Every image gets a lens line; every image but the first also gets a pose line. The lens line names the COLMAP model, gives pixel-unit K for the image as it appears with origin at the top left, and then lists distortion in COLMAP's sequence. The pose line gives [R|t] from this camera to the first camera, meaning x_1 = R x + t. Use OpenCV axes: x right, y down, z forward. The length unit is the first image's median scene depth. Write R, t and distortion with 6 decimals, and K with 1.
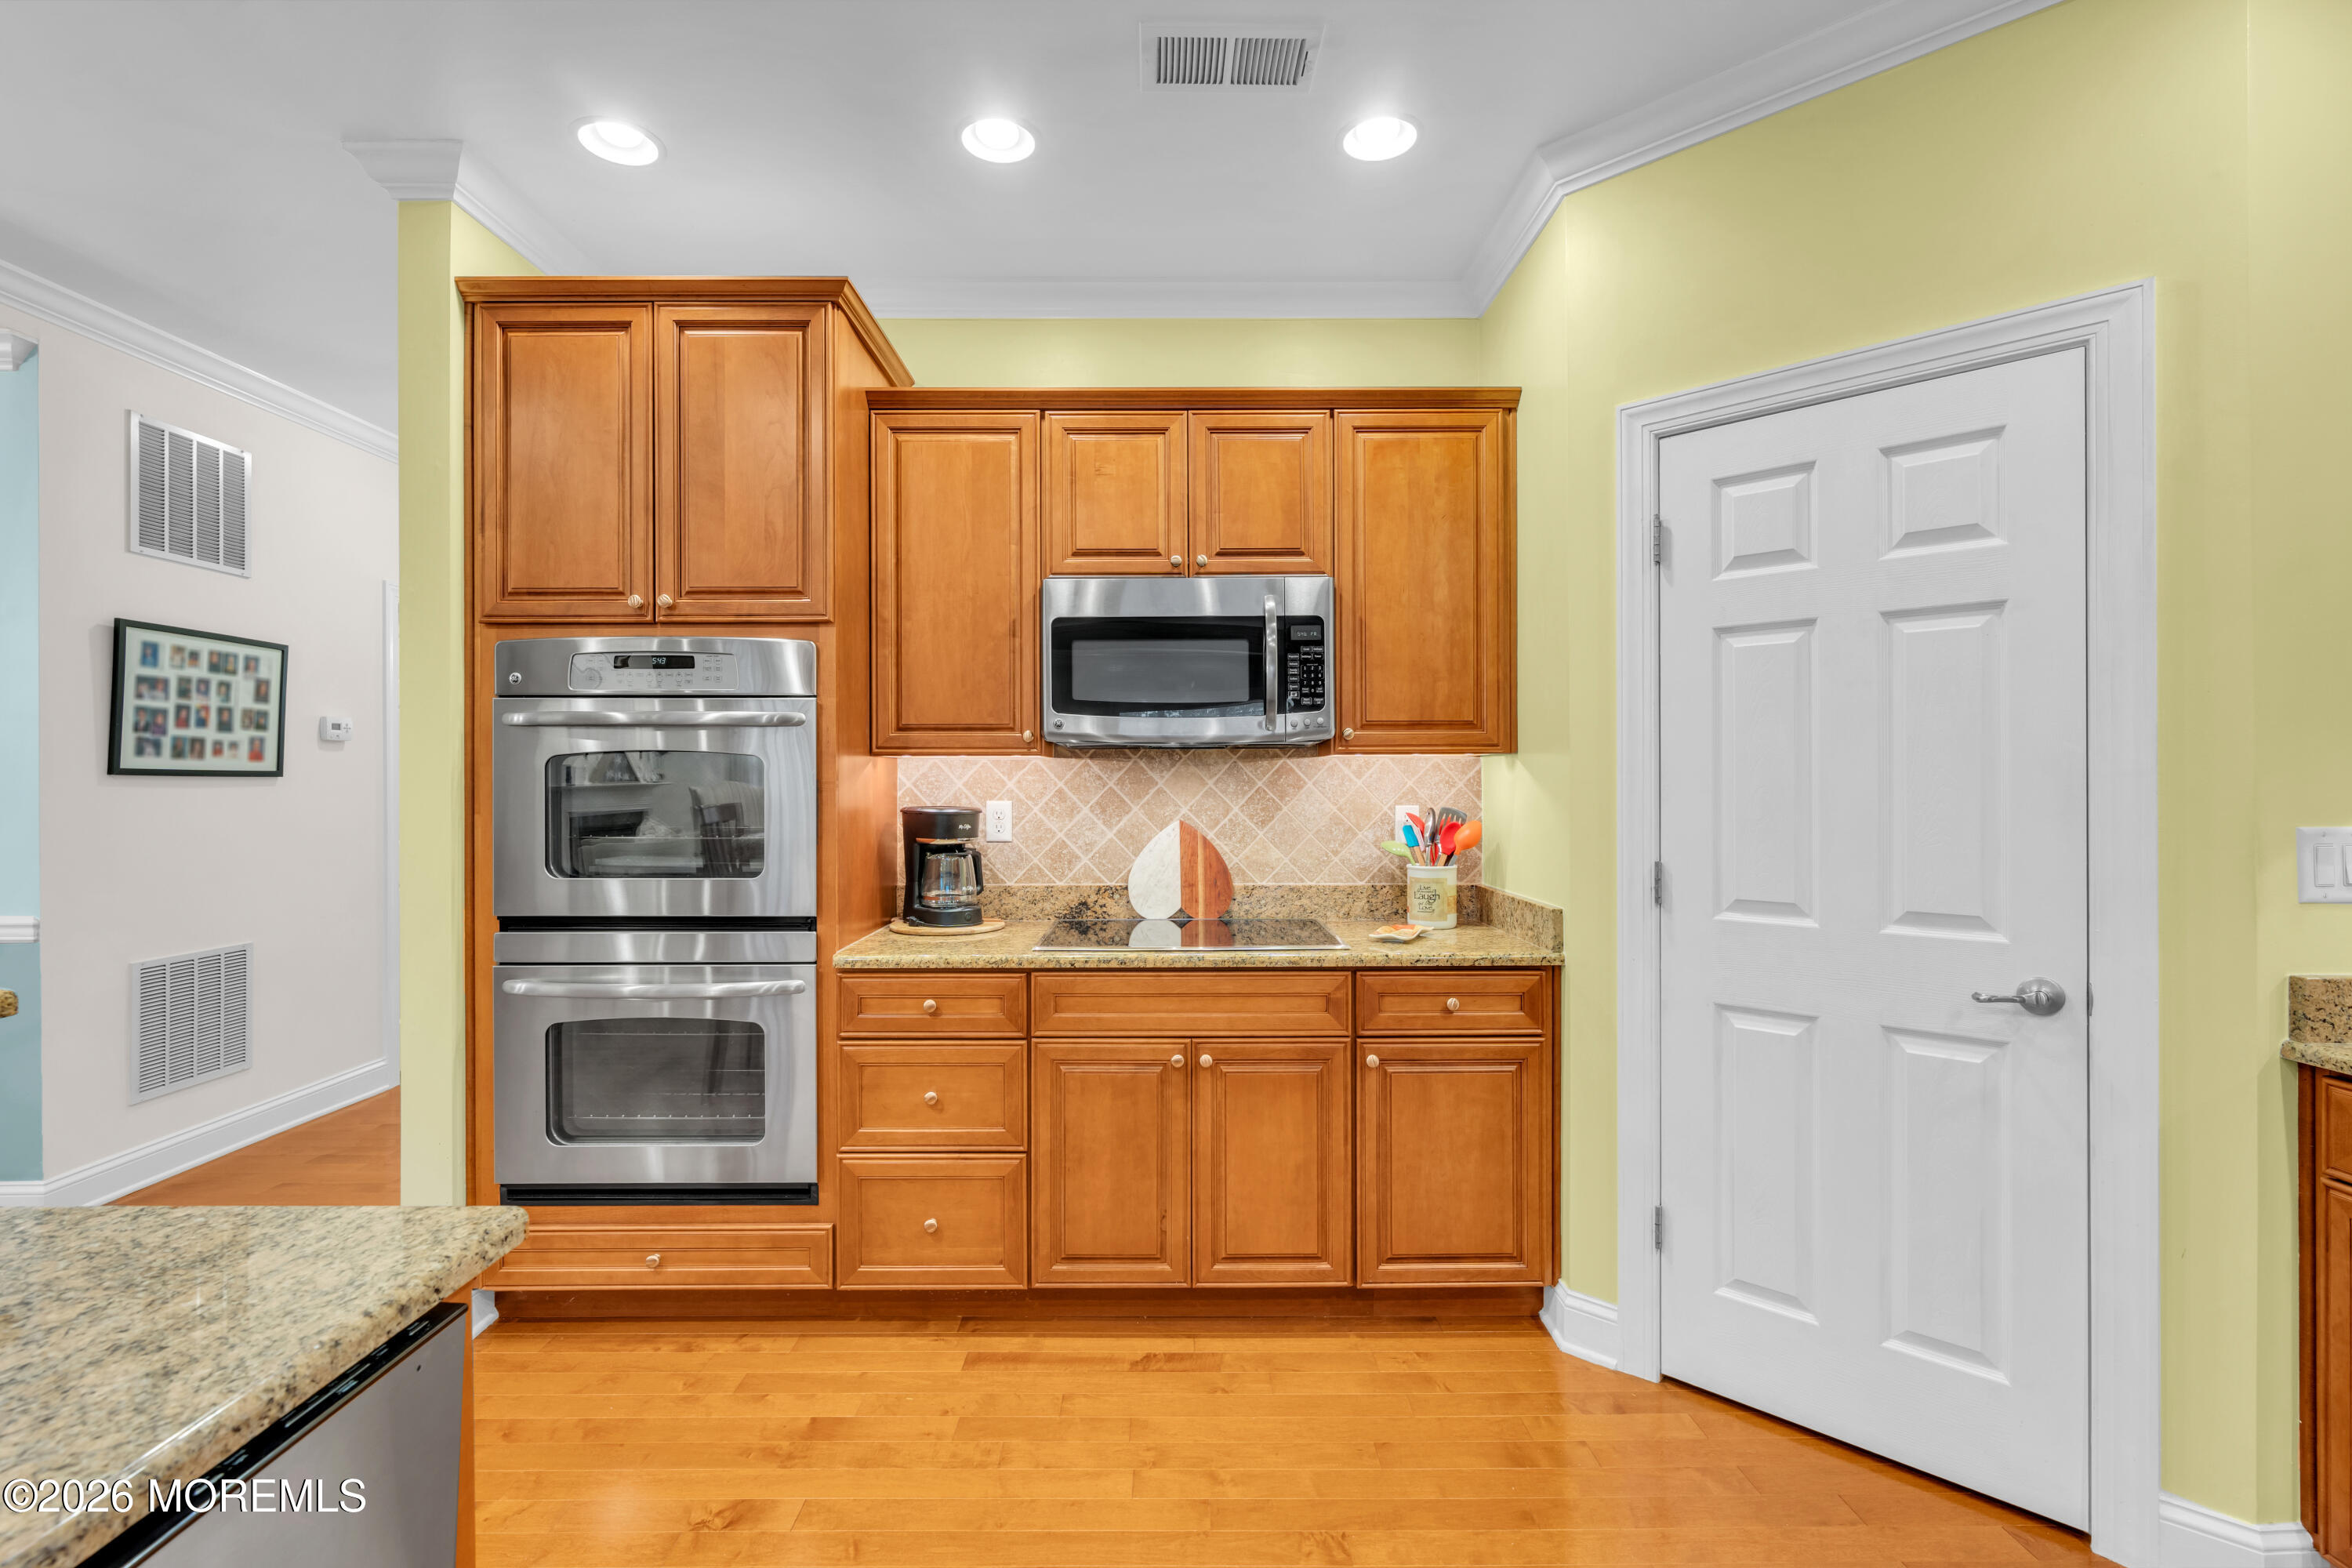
lens RADIAL K [[1066.8, 0, 1168.8], [0, 1066.8, 780.7], [0, 0, 1]] dist [-0.009938, 0.003410]
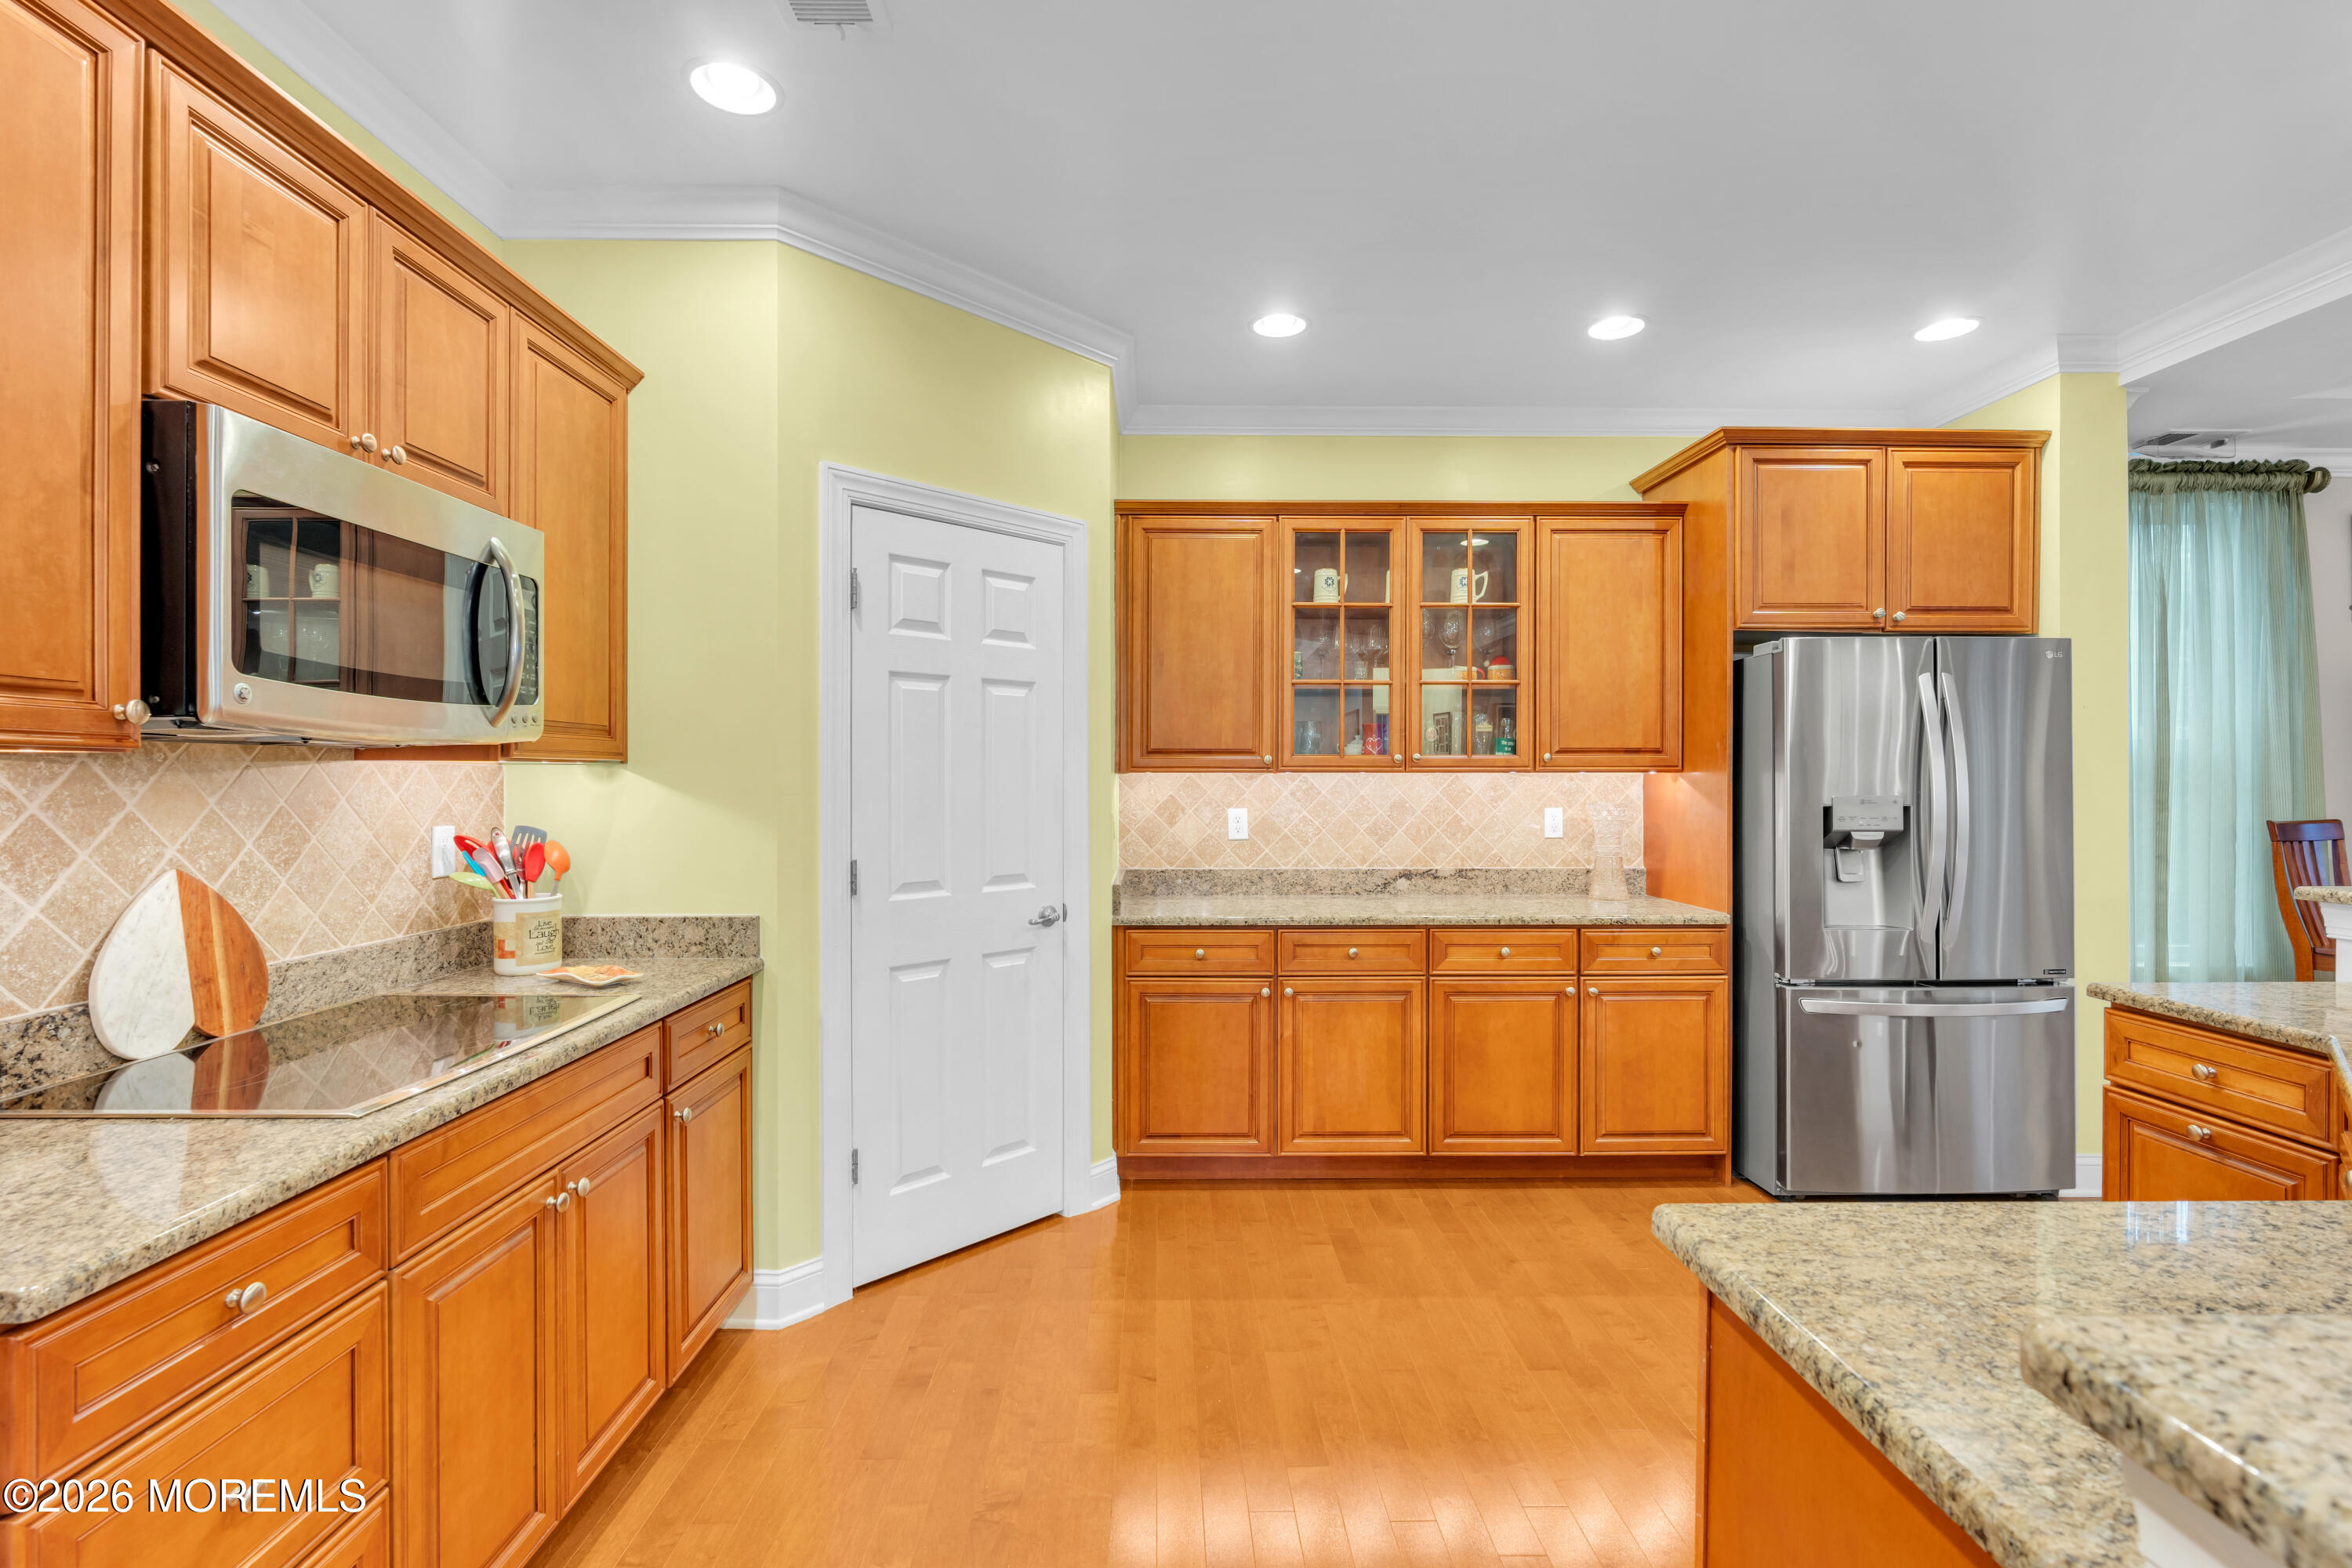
lens RADIAL K [[1066.8, 0, 1163.8], [0, 1066.8, 782.5], [0, 0, 1]] dist [-0.009938, 0.003410]
pose [[0.002848, -0.002158, 0.999994, -0.671246], [0.000395, 0.999998, 0.002157, -0.011989], [-0.999996, 0.000389, 0.002849, 0.595349]]
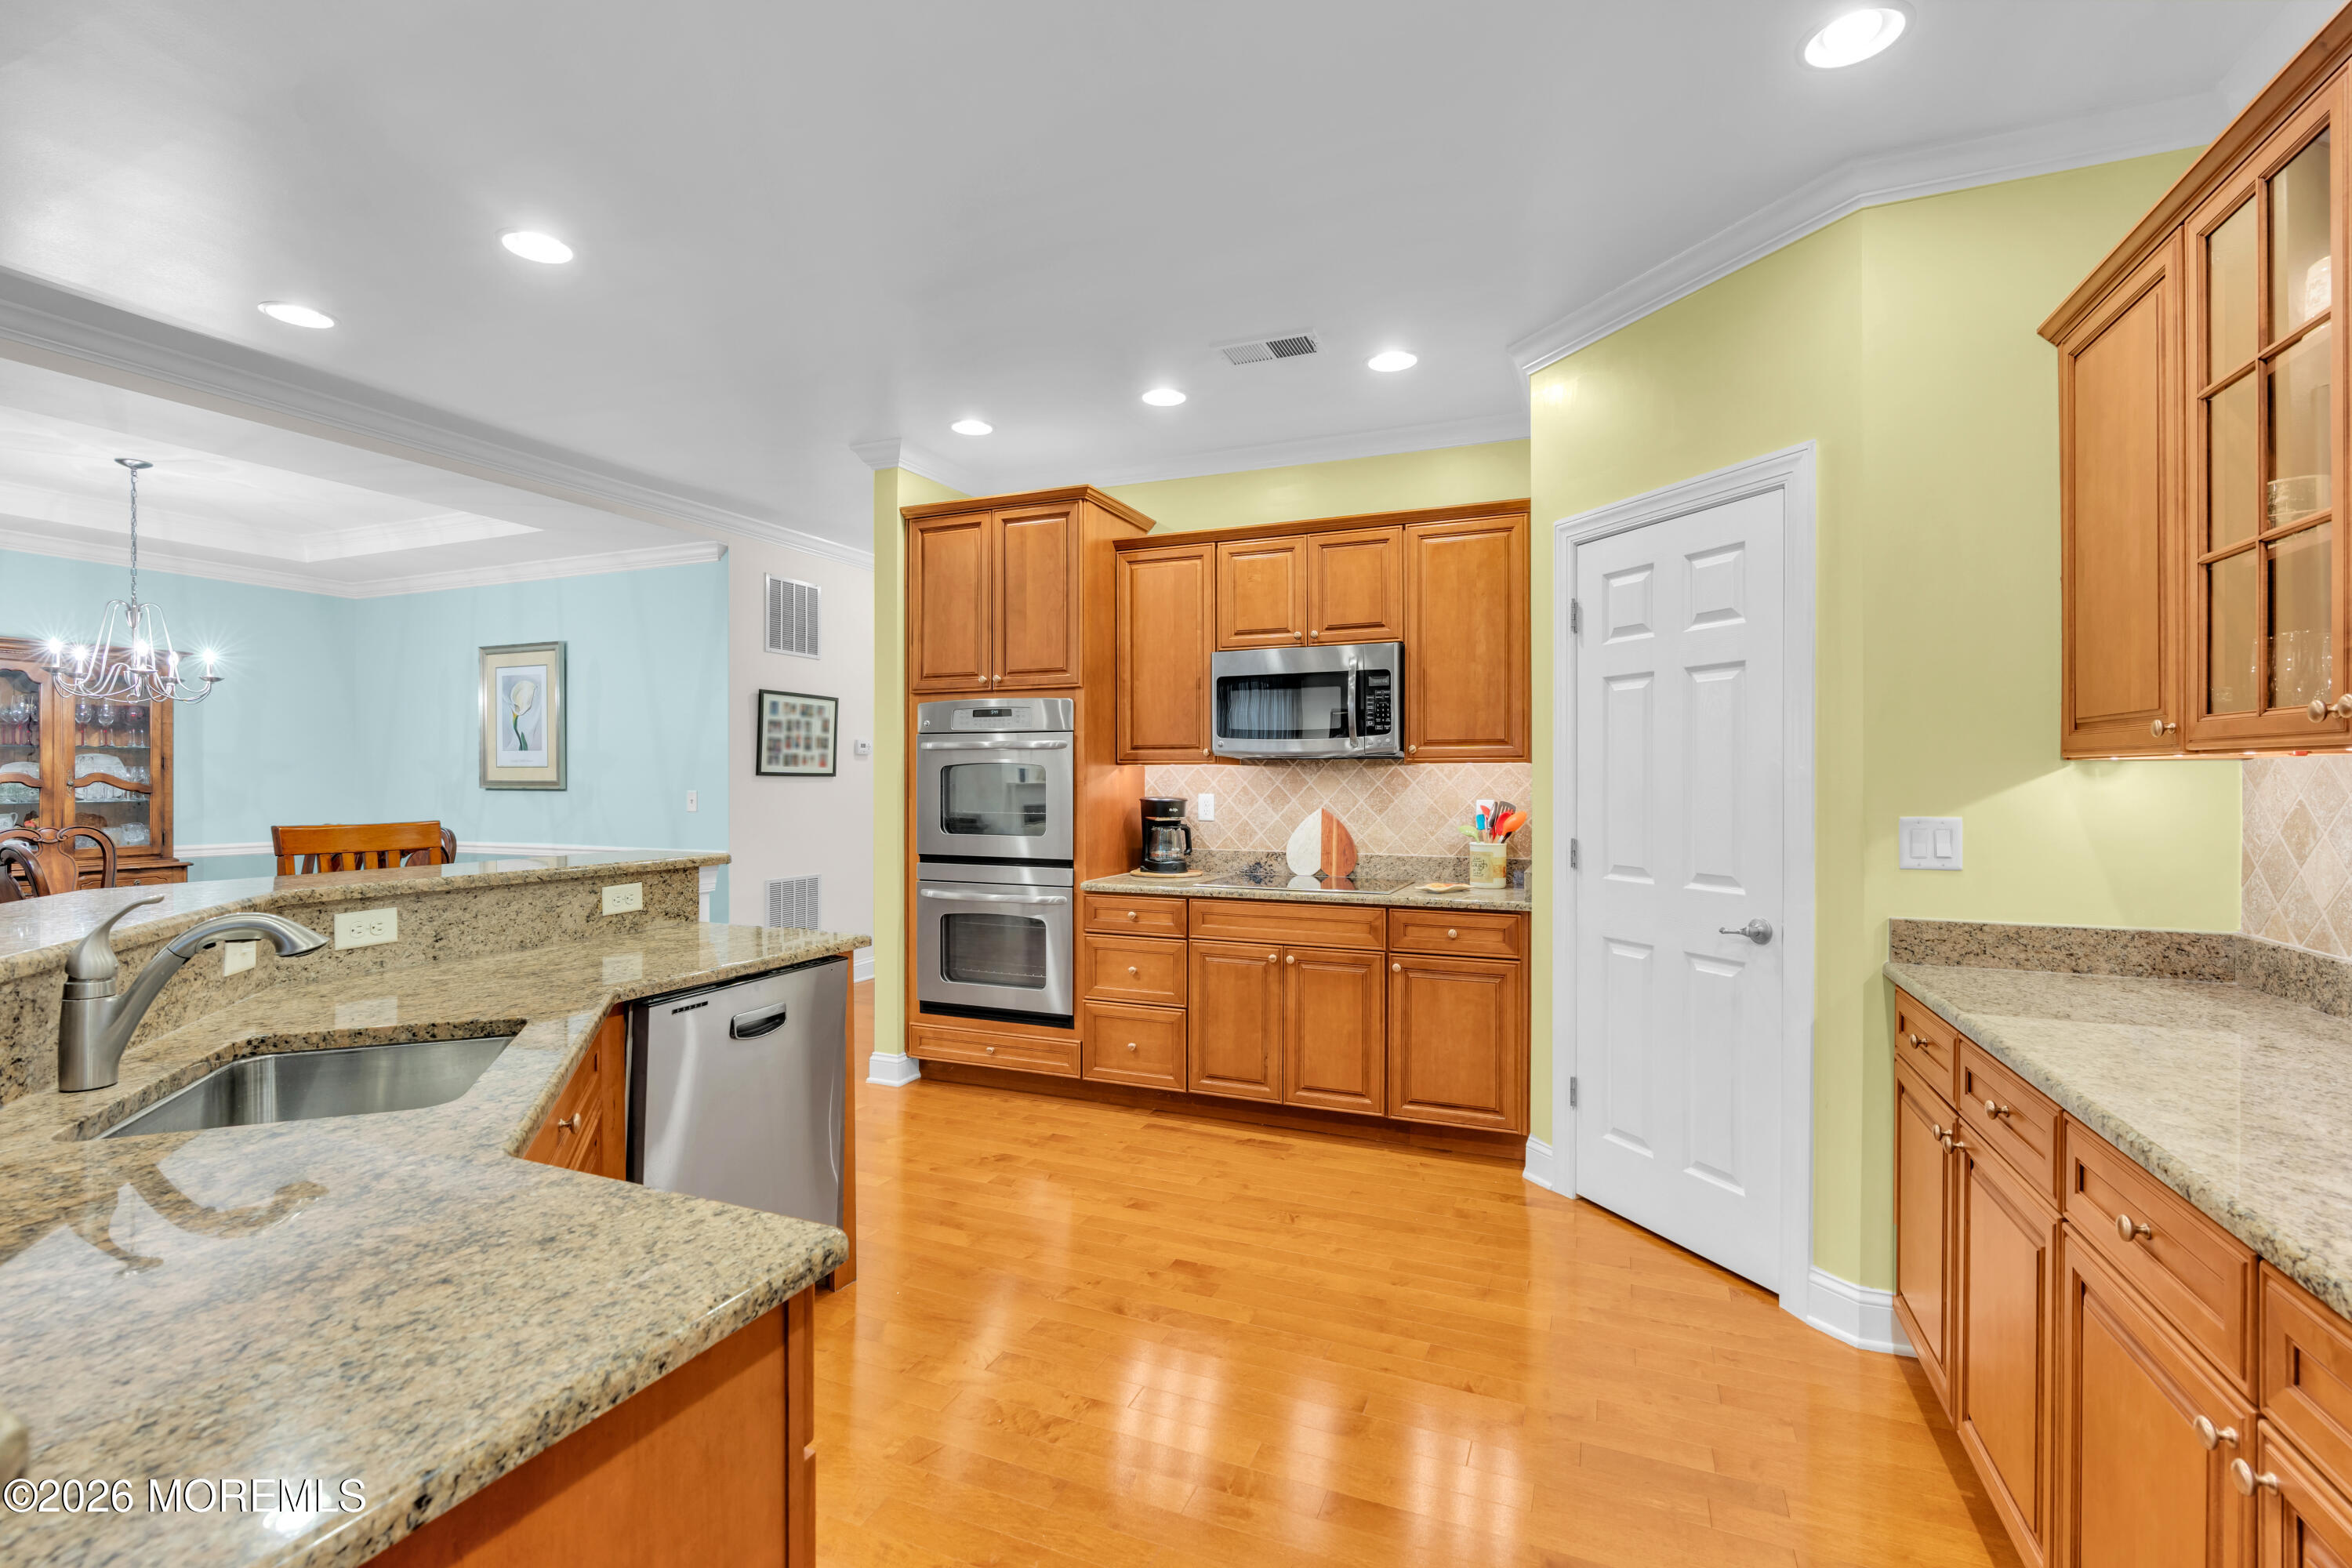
lens RADIAL K [[1066.8, 0, 1178.4], [0, 1066.8, 783.4], [0, 0, 1]] dist [-0.009938, 0.003410]
pose [[0.917910, 0.004983, -0.396758, 0.501896], [-0.003485, 0.999984, 0.004497, -0.003522], [0.396773, -0.002745, 0.917912, -0.502951]]
